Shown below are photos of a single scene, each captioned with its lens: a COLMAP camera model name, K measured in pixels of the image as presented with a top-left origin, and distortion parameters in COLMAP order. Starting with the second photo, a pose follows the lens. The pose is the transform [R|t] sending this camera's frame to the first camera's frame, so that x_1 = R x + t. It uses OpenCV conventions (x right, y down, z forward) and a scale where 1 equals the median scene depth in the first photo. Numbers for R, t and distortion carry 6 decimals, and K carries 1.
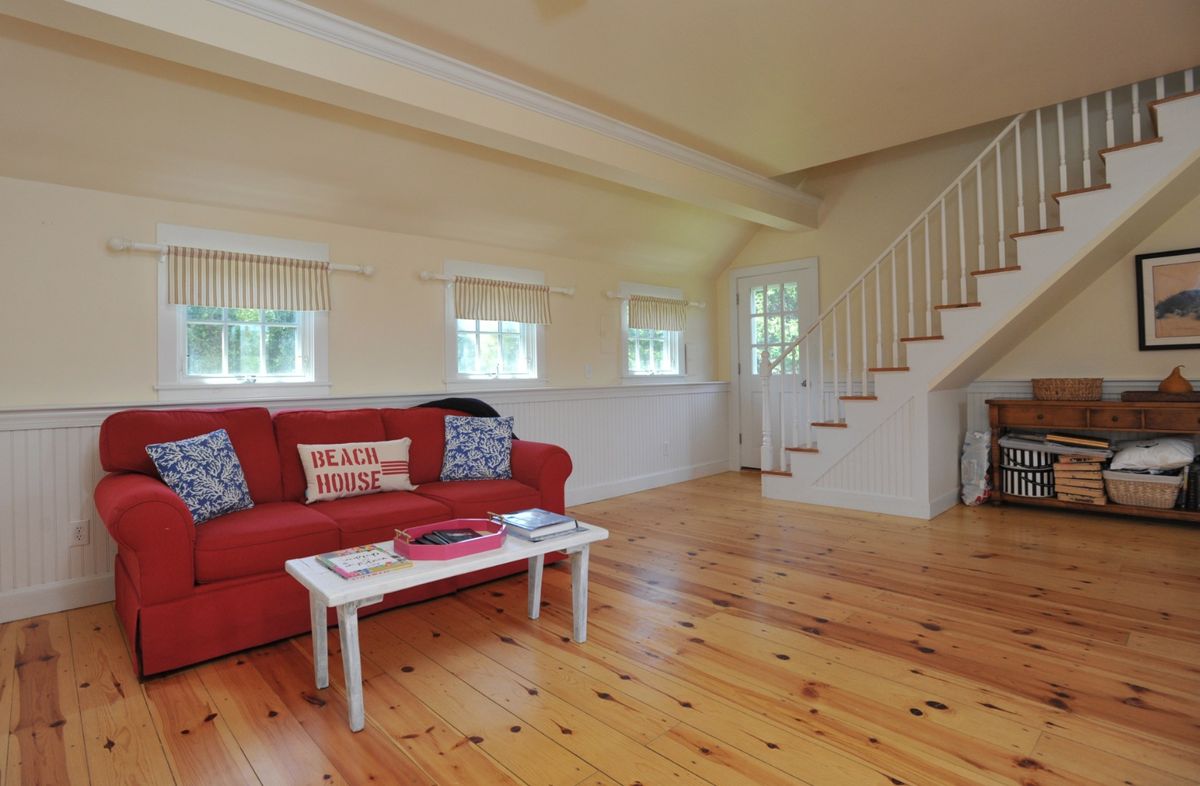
lens RADIAL K [[599.2, 0, 588.5], [0, 599.2, 375.4], [0, 0, 1]] dist [-0.025931, 0.001698]
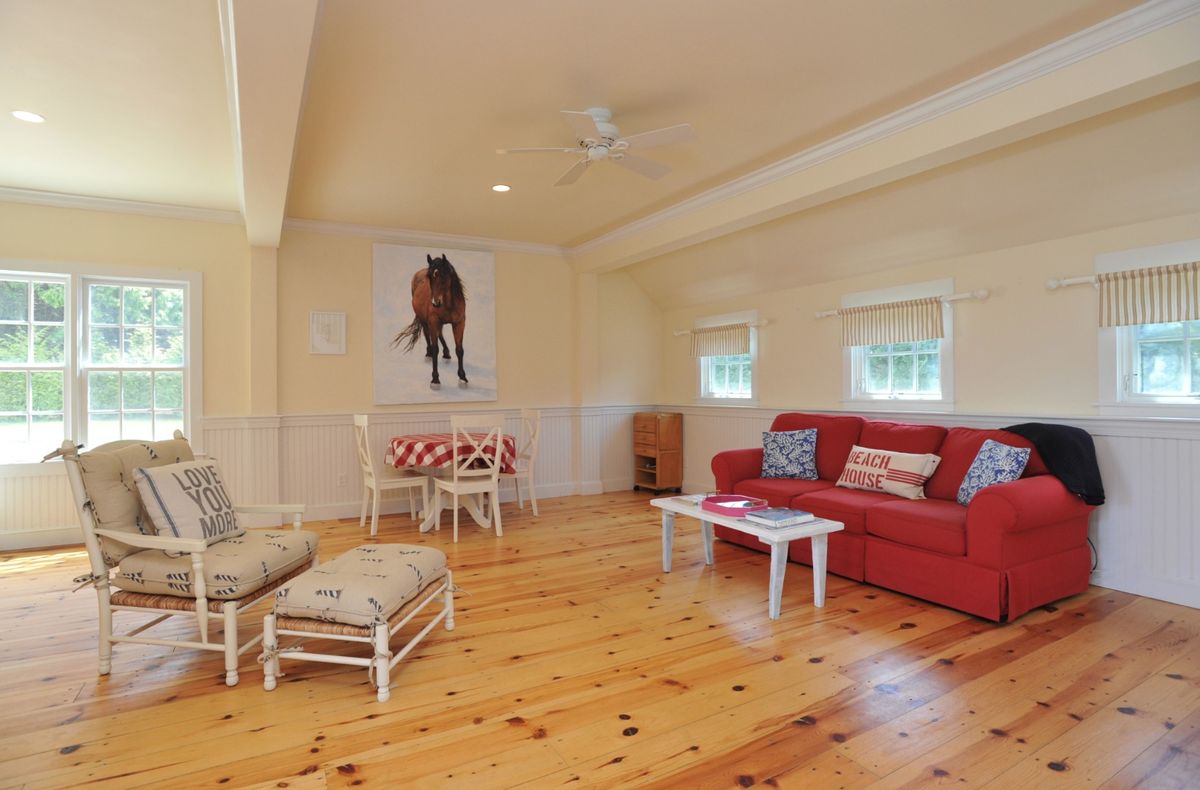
lens RADIAL K [[599.2, 0, 588.5], [0, 599.2, 377.4], [0, 0, 1]] dist [-0.025931, 0.001698]
pose [[-0.236641, -0.004186, -0.971588, 1.072214], [0.015420, 0.999849, -0.008064, -0.043281], [0.971475, -0.016890, -0.236540, 0.776542]]
